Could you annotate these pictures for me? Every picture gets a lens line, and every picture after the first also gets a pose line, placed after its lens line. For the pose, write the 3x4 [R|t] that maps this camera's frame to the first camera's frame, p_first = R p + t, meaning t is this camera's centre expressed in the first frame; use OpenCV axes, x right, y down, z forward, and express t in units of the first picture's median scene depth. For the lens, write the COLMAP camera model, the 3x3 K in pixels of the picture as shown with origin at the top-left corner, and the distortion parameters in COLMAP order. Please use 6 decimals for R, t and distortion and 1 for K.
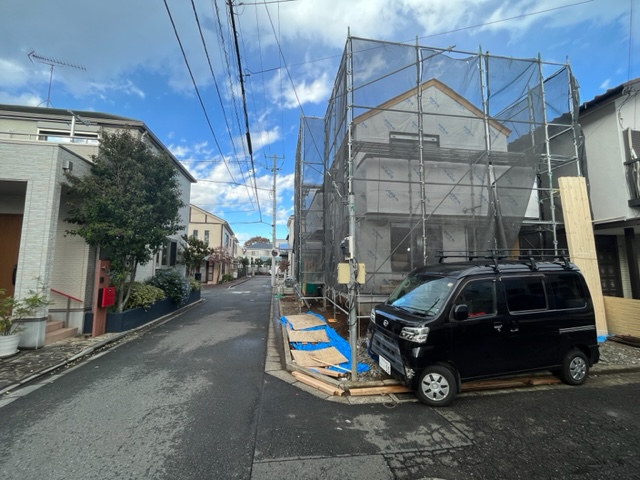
lens RADIAL K [[260.5, 0, 319.0], [0, 260.5, 240.1], [0, 0, 1]] dist [-0.004287, 0.000171]
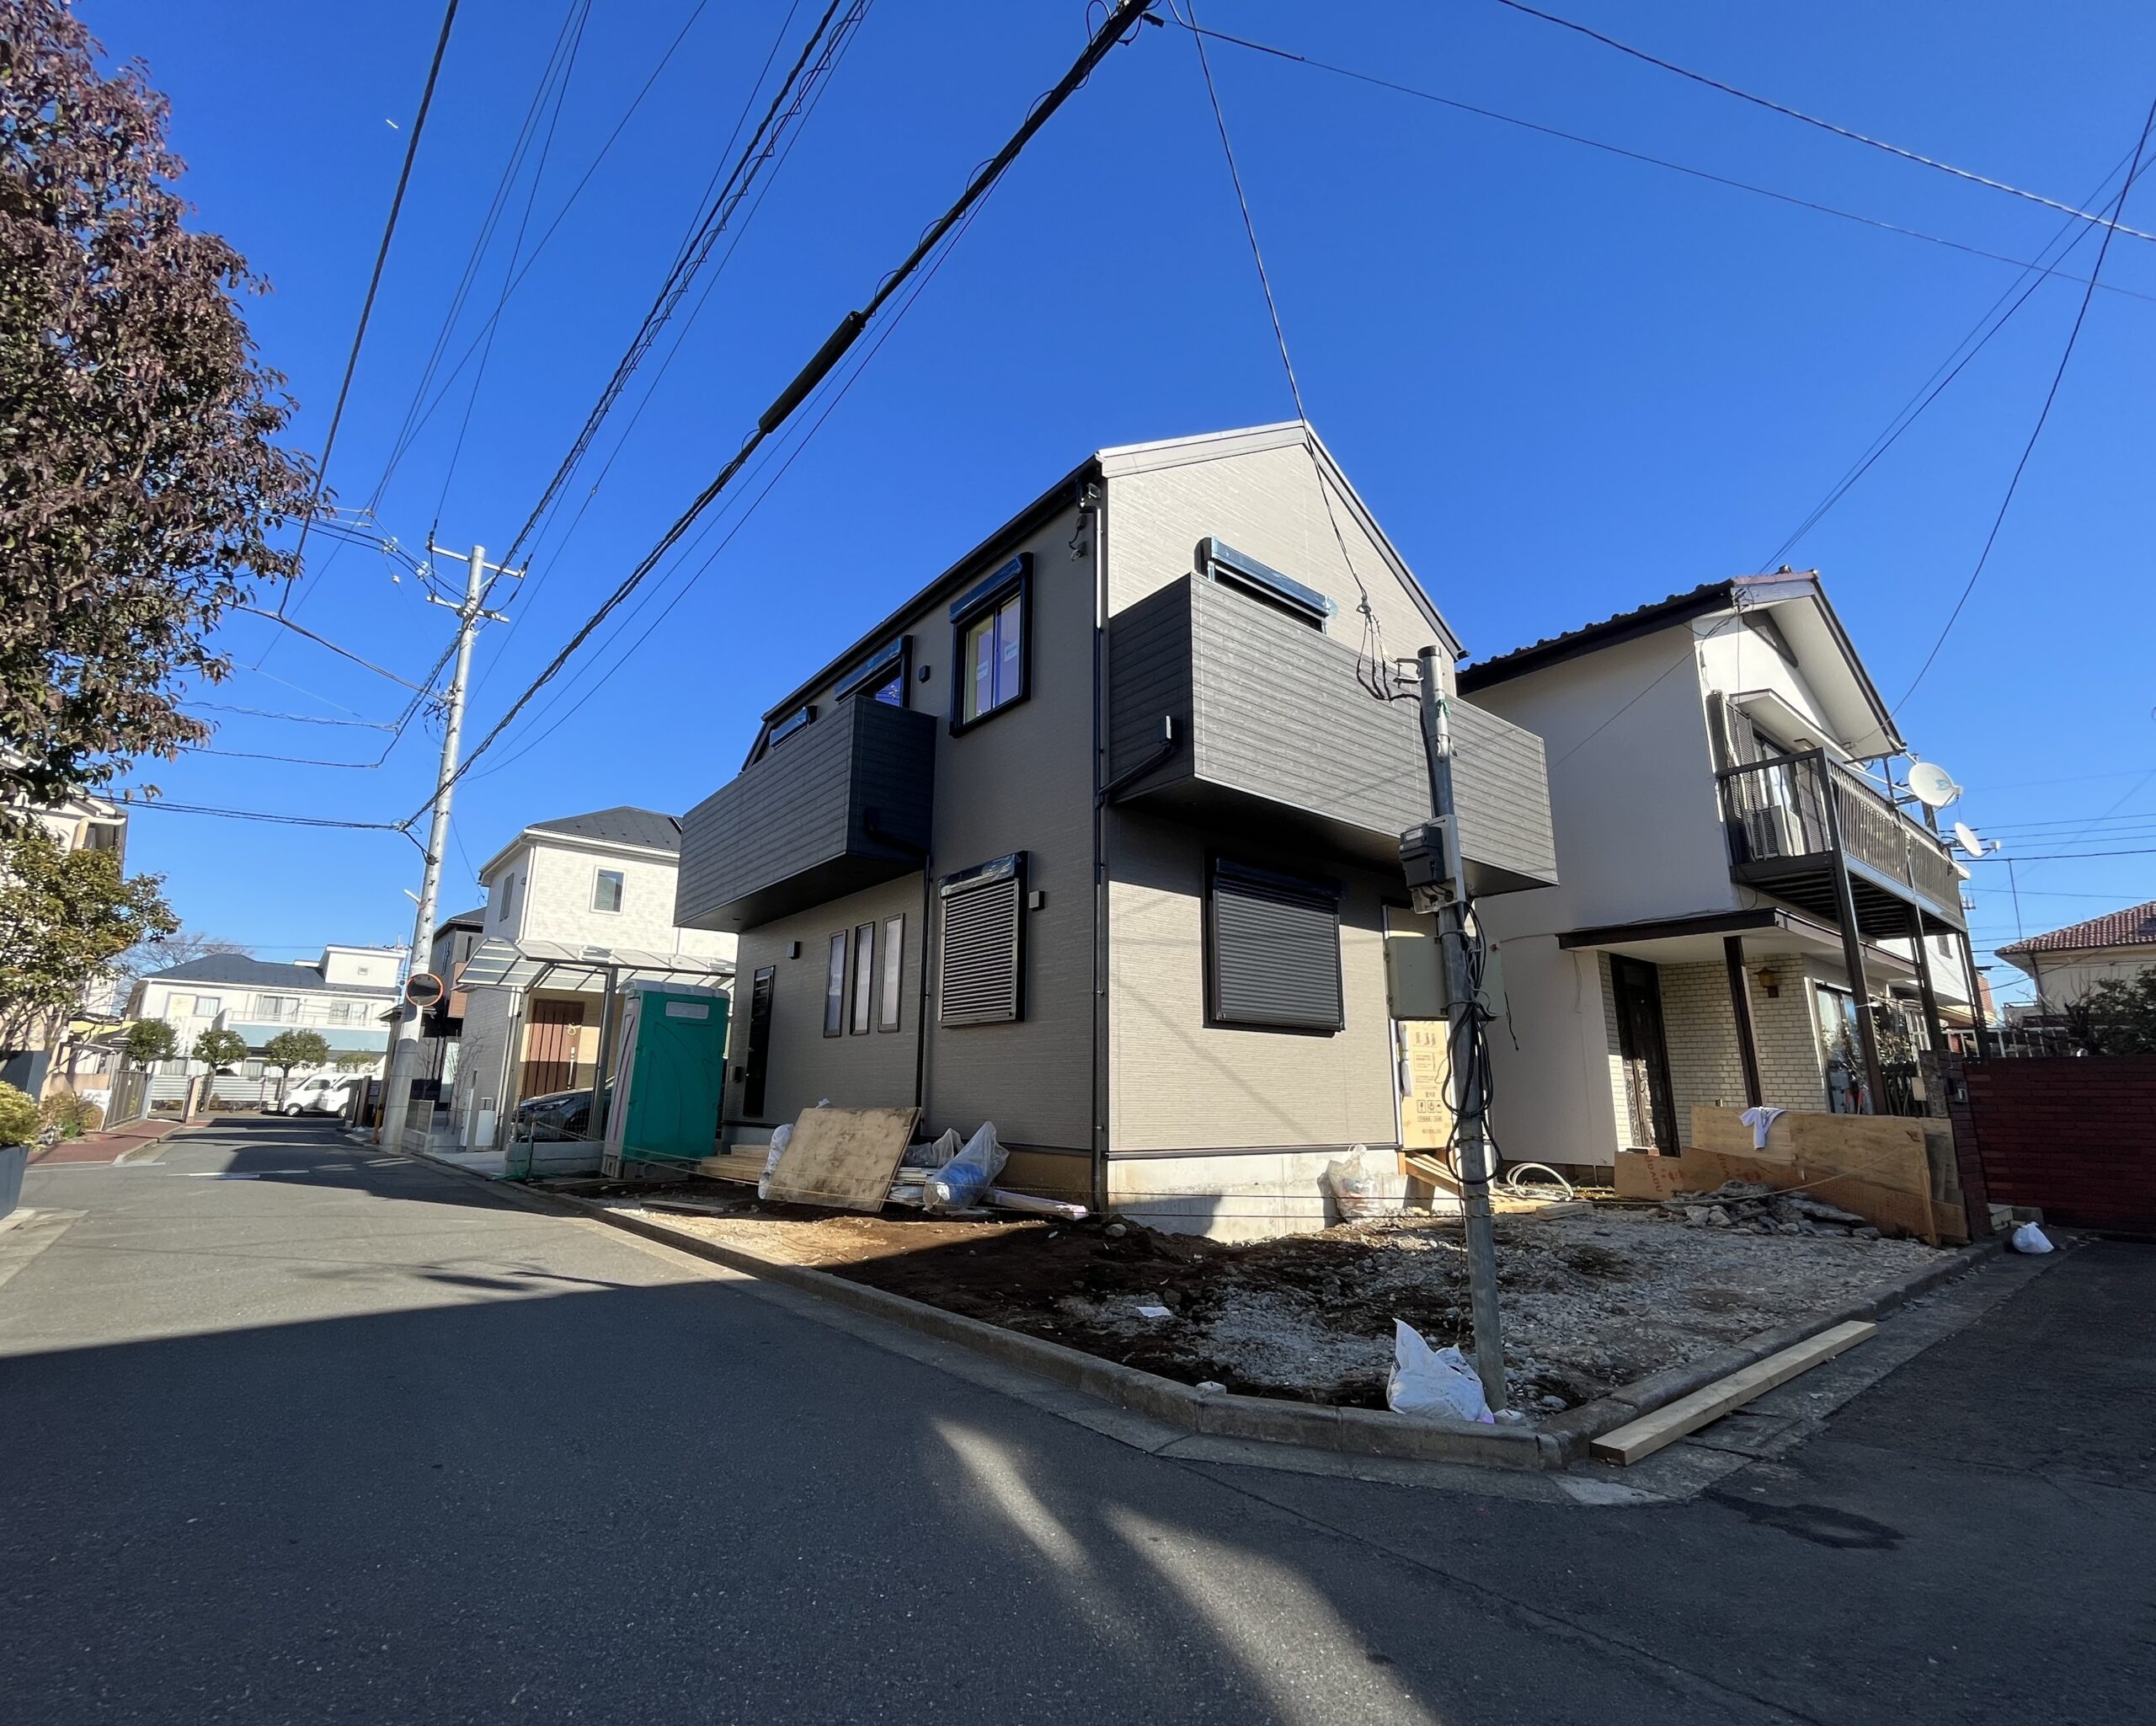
lens RADIAL K [[959.6, 0, 1043.0], [0, 959.6, 881.6], [0, 0, 1]] dist [-0.002384, -0.000356]
pose [[0.867537, 0.116301, 0.483585, -0.446162], [-0.059916, 0.989634, -0.130518, 0.131580], [-0.493751, 0.084254, 0.865512, 0.277022]]
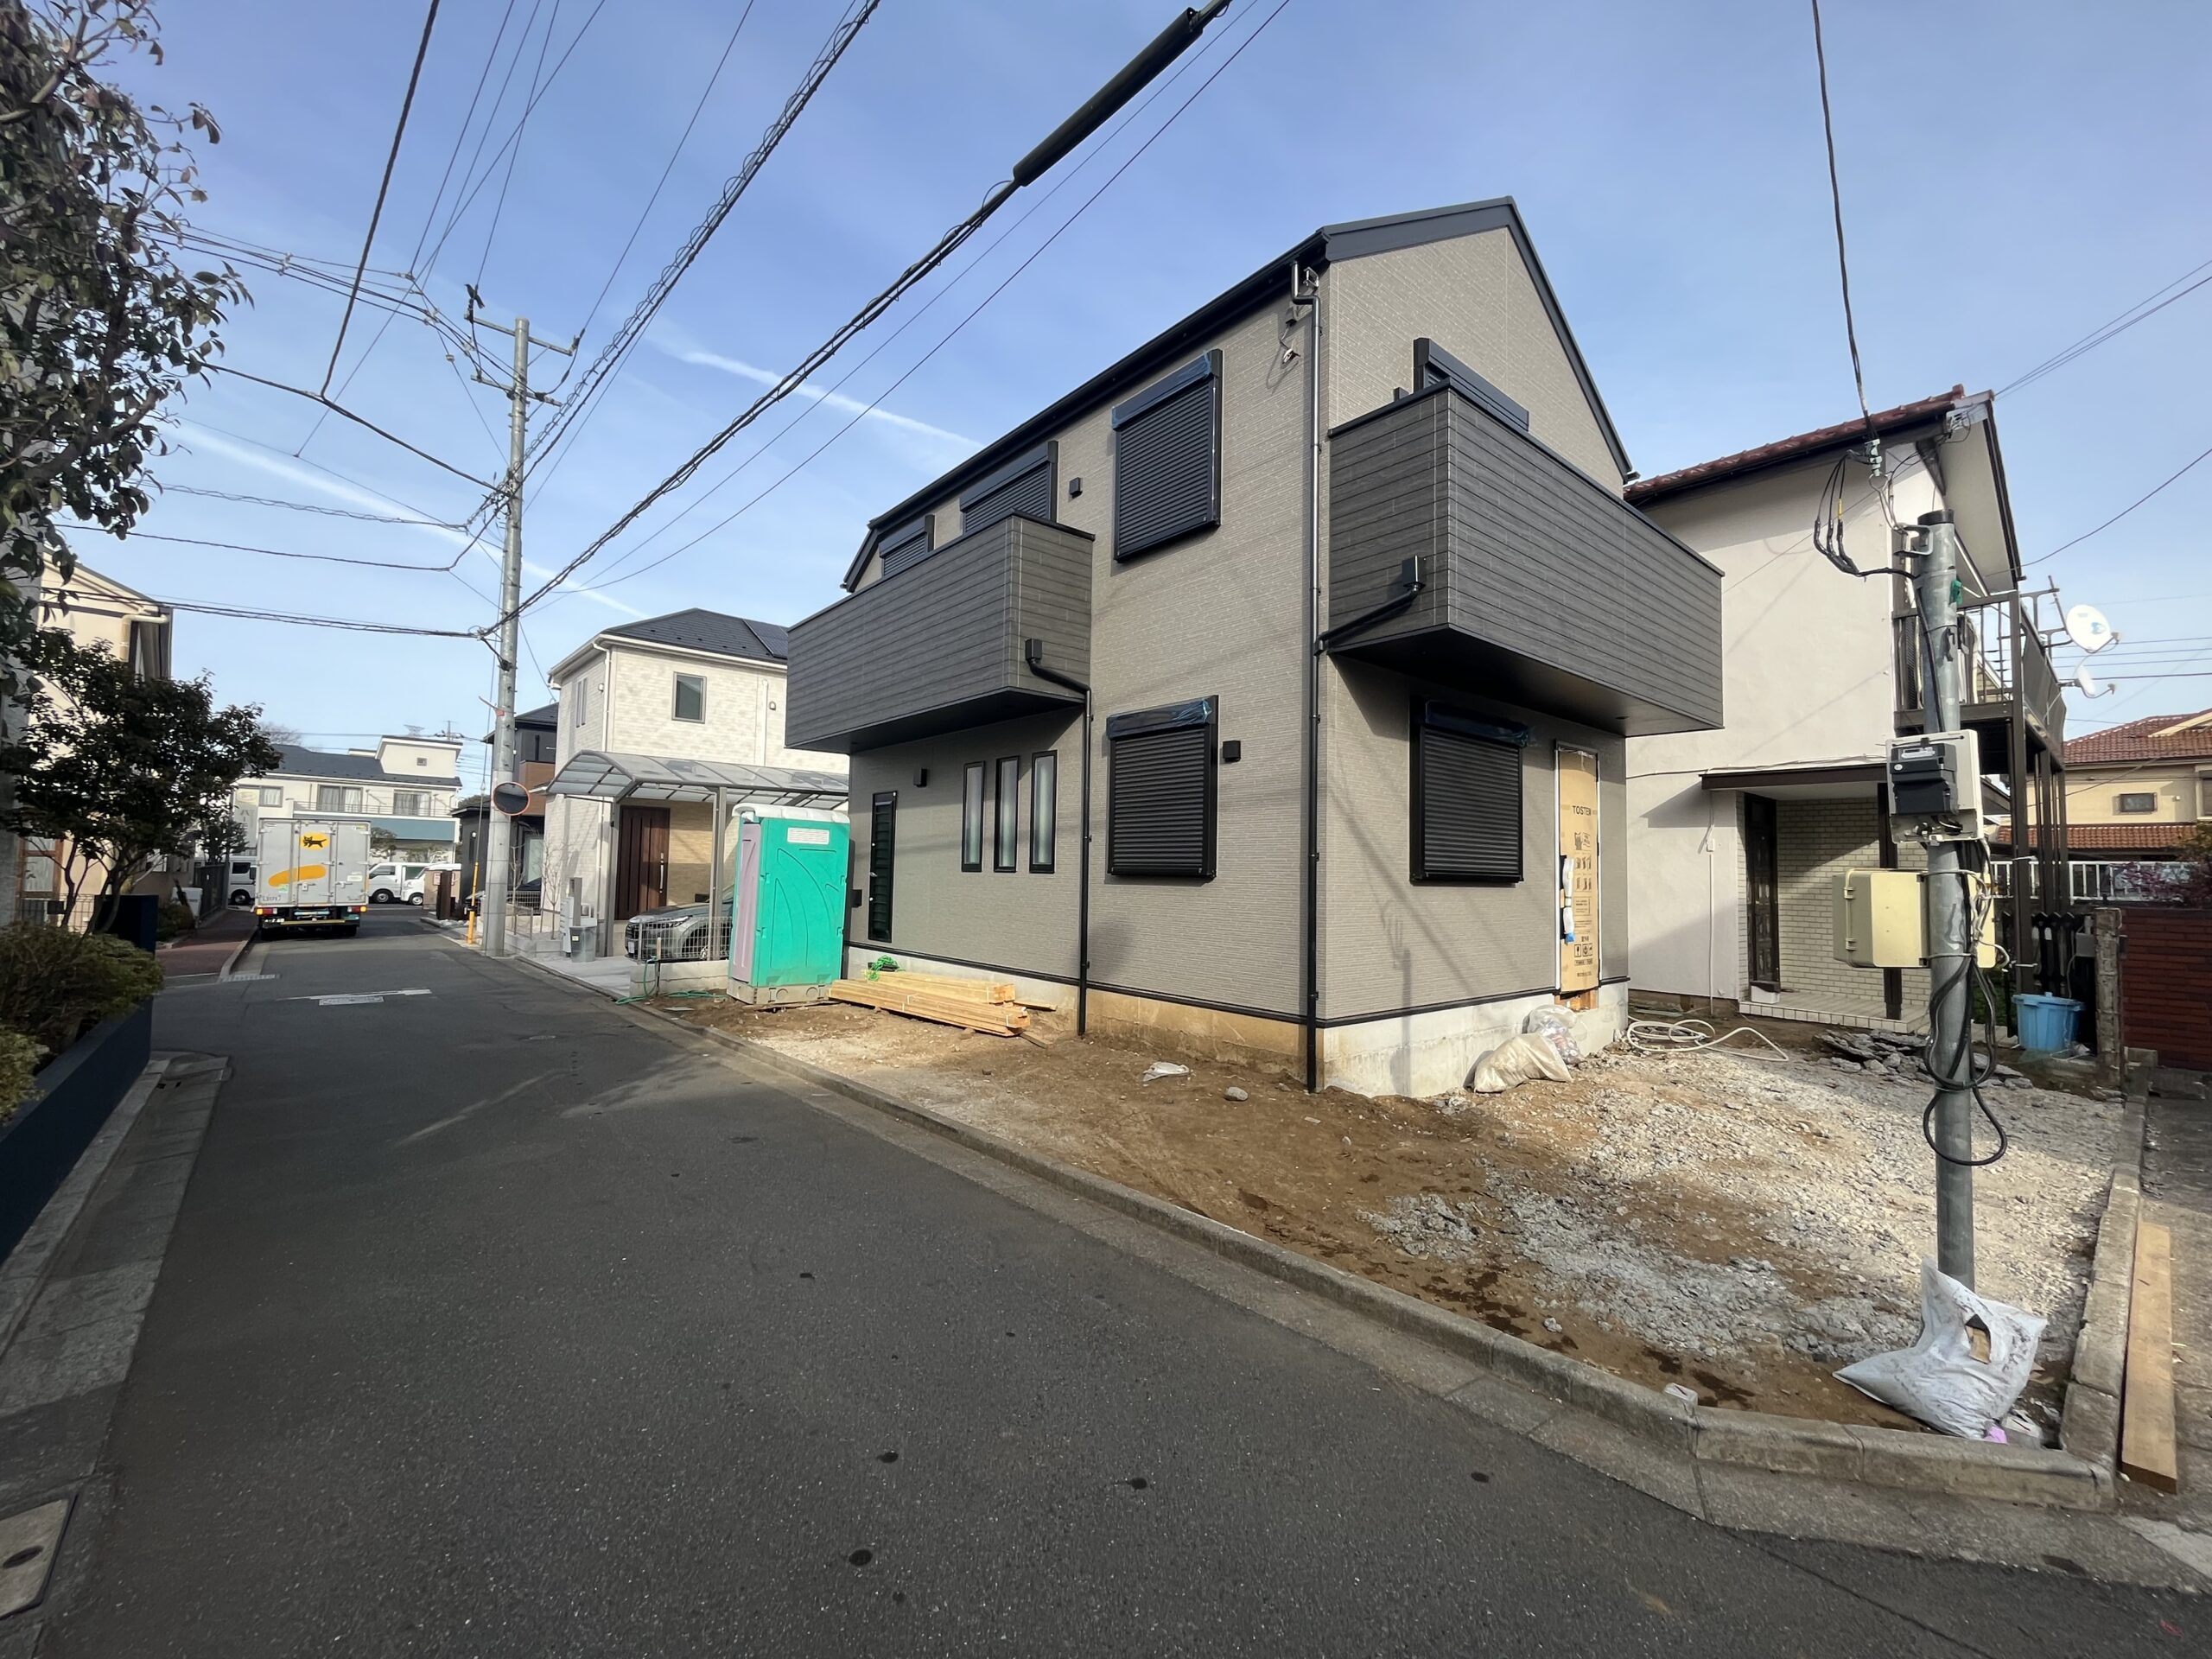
lens RADIAL K [[900.3, 0, 1099.5], [0, 900.3, 829.0], [0, 0, 1]] dist [-0.004287, 0.000171]
pose [[0.846443, 0.040032, 0.530973, -0.563711], [-0.069650, 0.996926, 0.035870, 0.060641], [-0.527905, -0.067344, 0.846629, 0.516106]]
